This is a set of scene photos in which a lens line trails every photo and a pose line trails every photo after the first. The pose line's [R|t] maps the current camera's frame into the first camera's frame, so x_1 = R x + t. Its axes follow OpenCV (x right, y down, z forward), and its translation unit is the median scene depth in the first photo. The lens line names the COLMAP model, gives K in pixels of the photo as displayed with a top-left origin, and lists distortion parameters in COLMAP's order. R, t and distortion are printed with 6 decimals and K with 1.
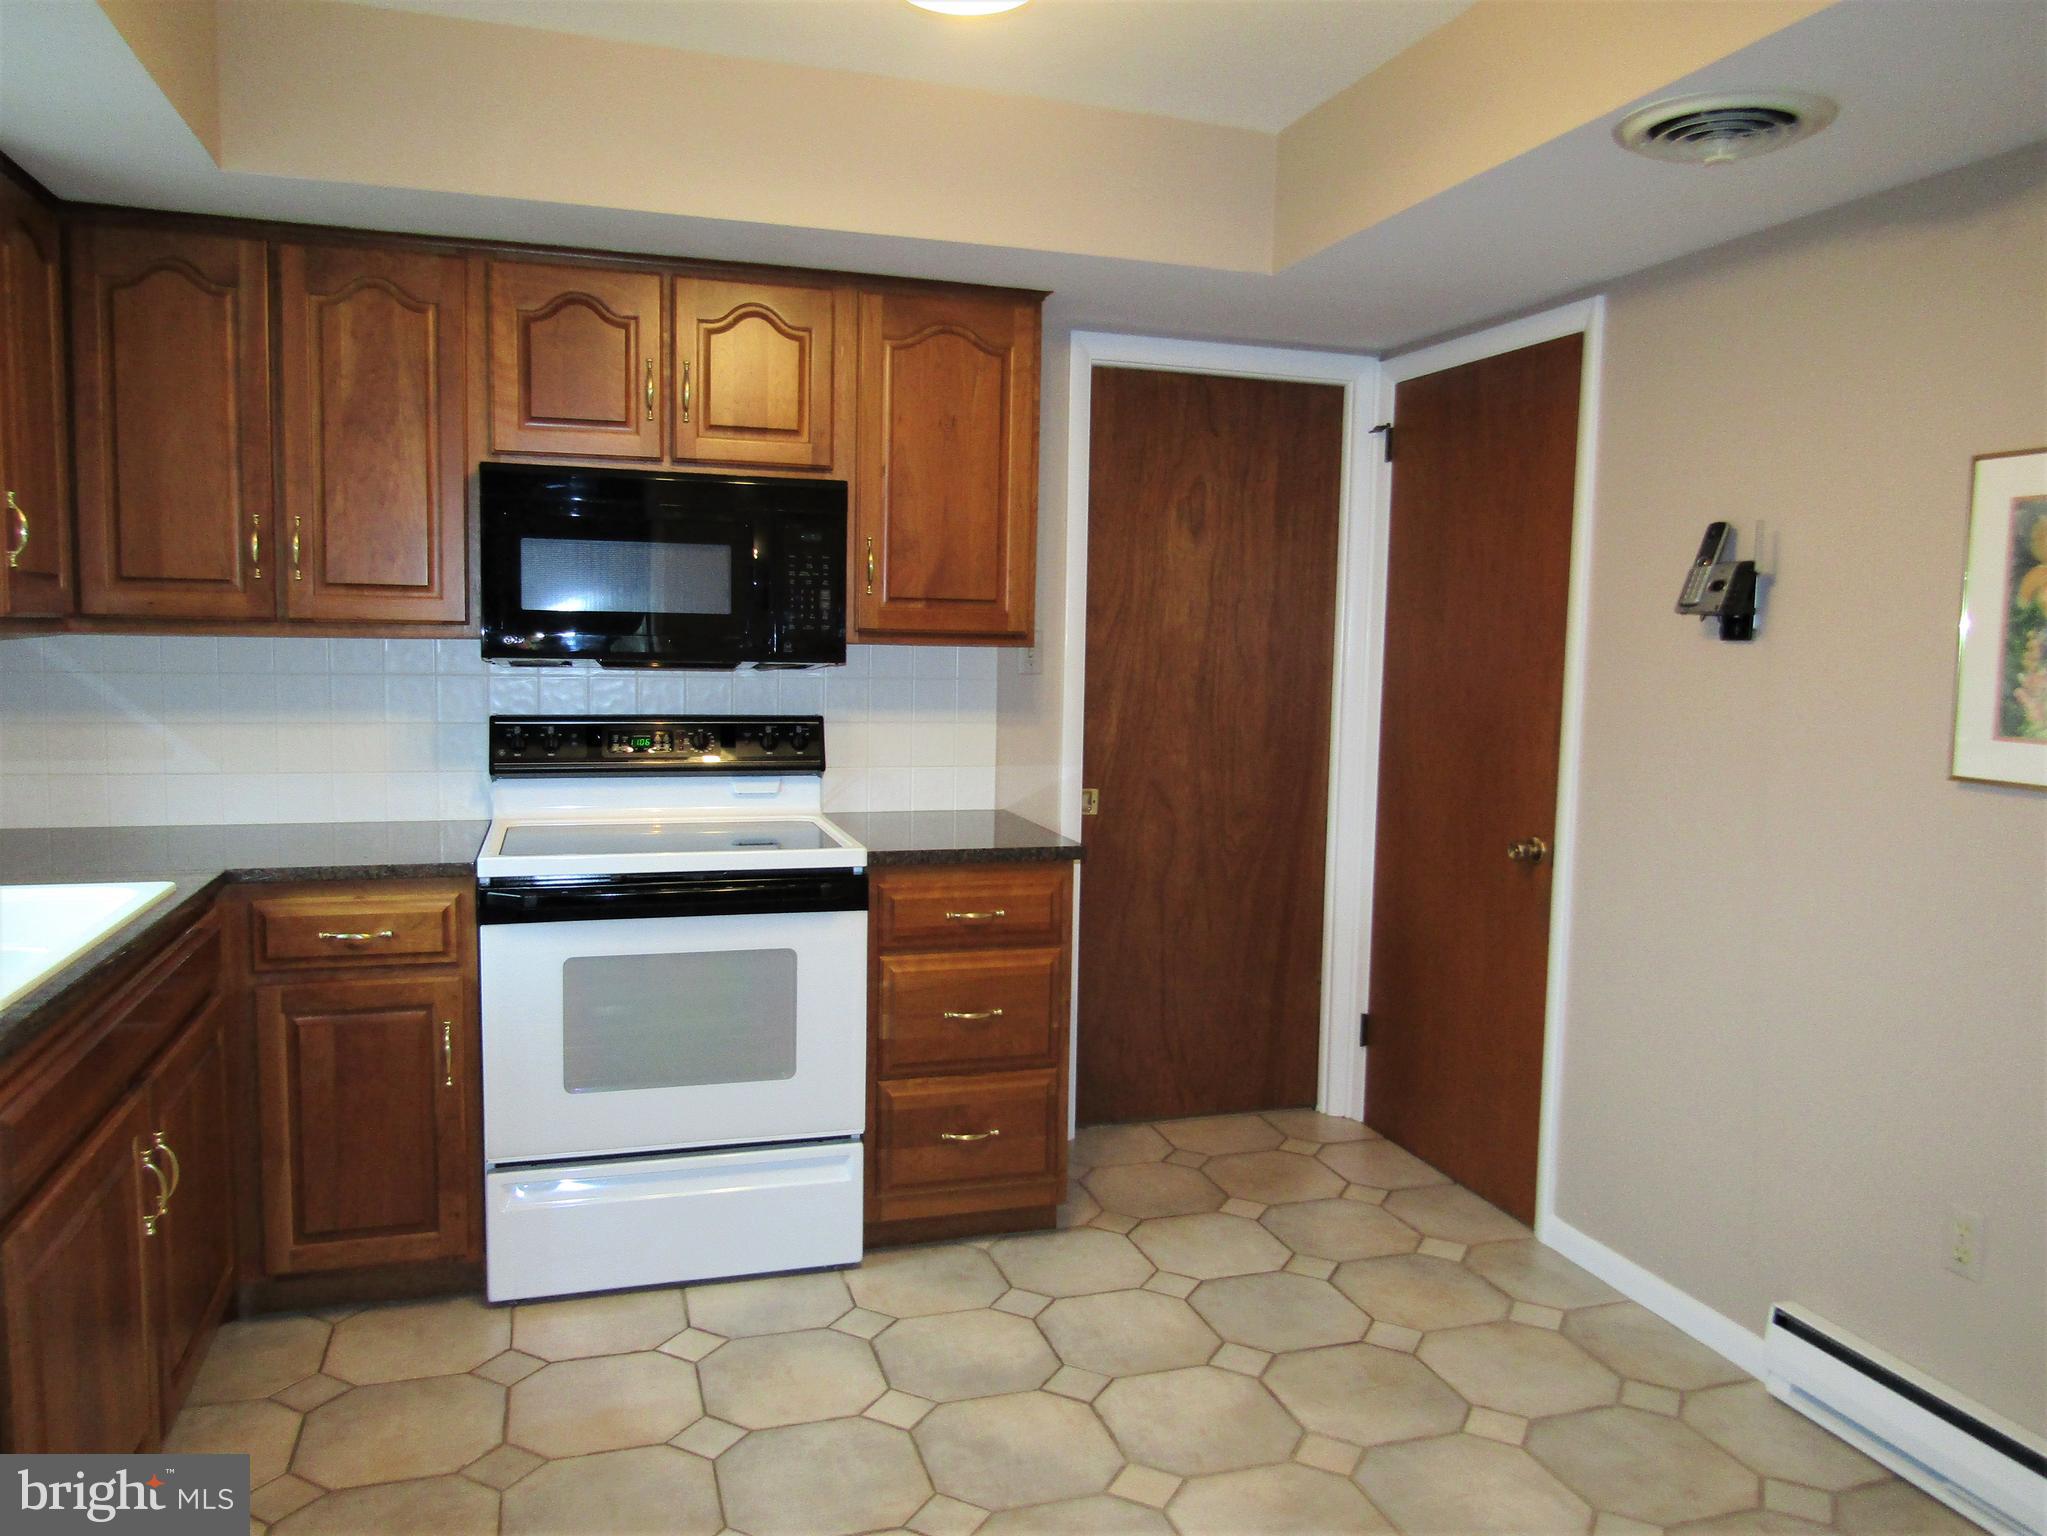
lens RADIAL K [[1454.7, 0, 1032.9], [0, 1454.7, 760.7], [0, 0, 1]] dist [-0.006682, -0.002593]
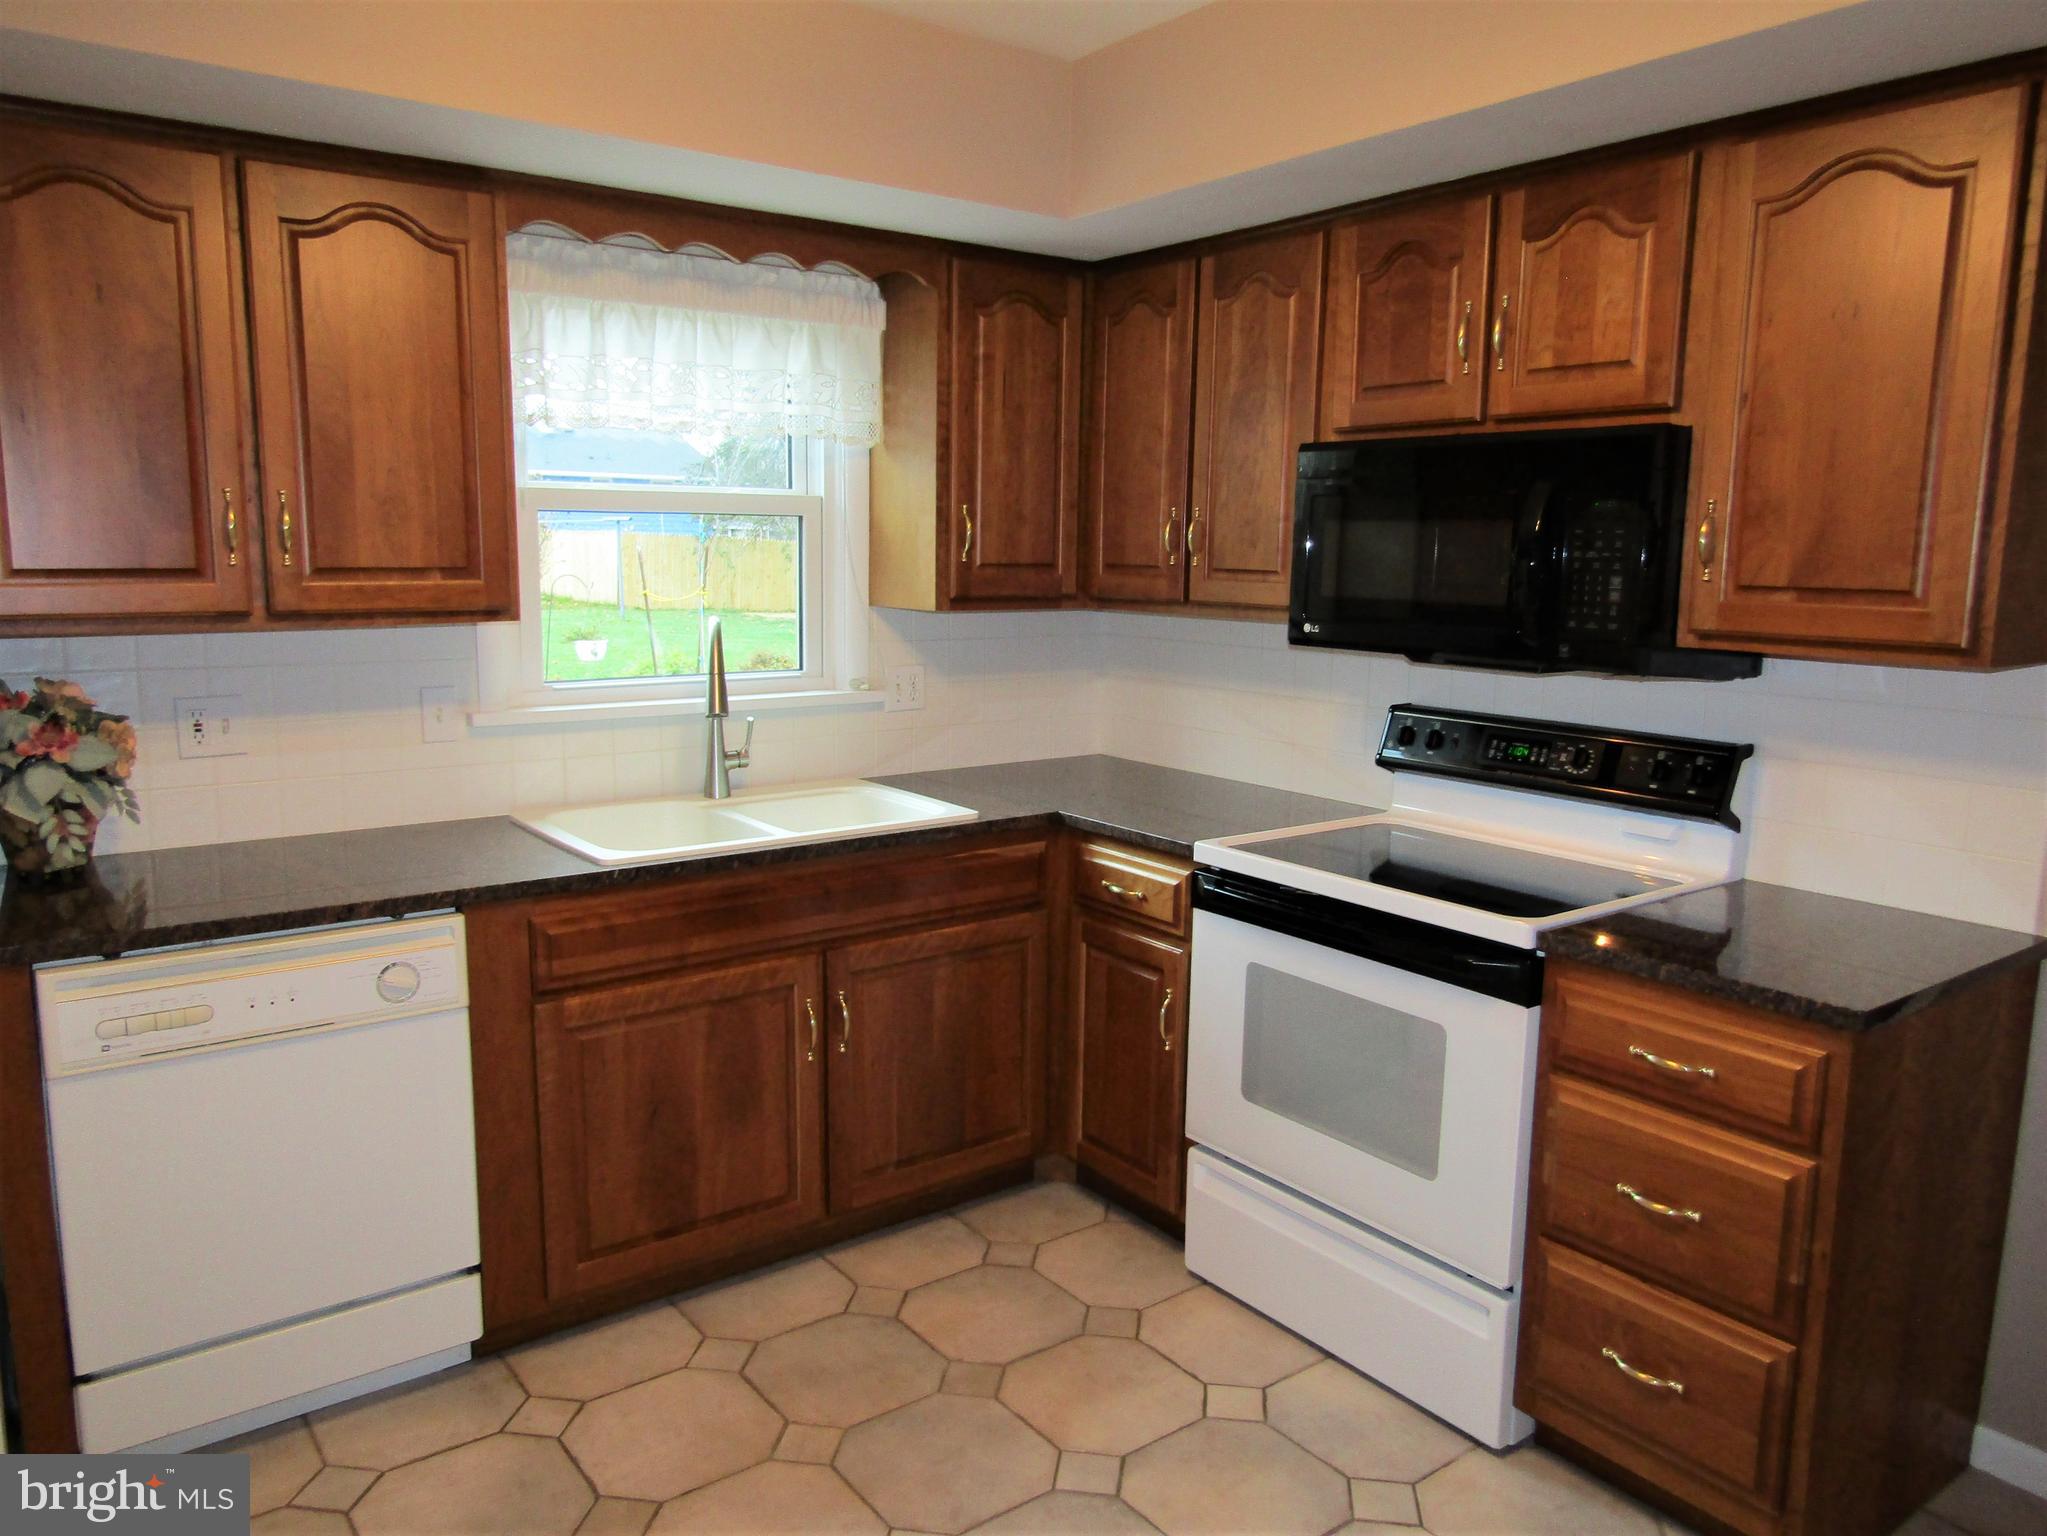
lens RADIAL K [[1454.7, 0, 1034.9], [0, 1454.7, 773.2], [0, 0, 1]] dist [-0.006682, -0.002593]
pose [[0.327561, 0.134585, -0.935196, 0.499359], [-0.091353, 0.989677, 0.110428, -0.078441], [0.940403, 0.049261, 0.336474, 0.515296]]
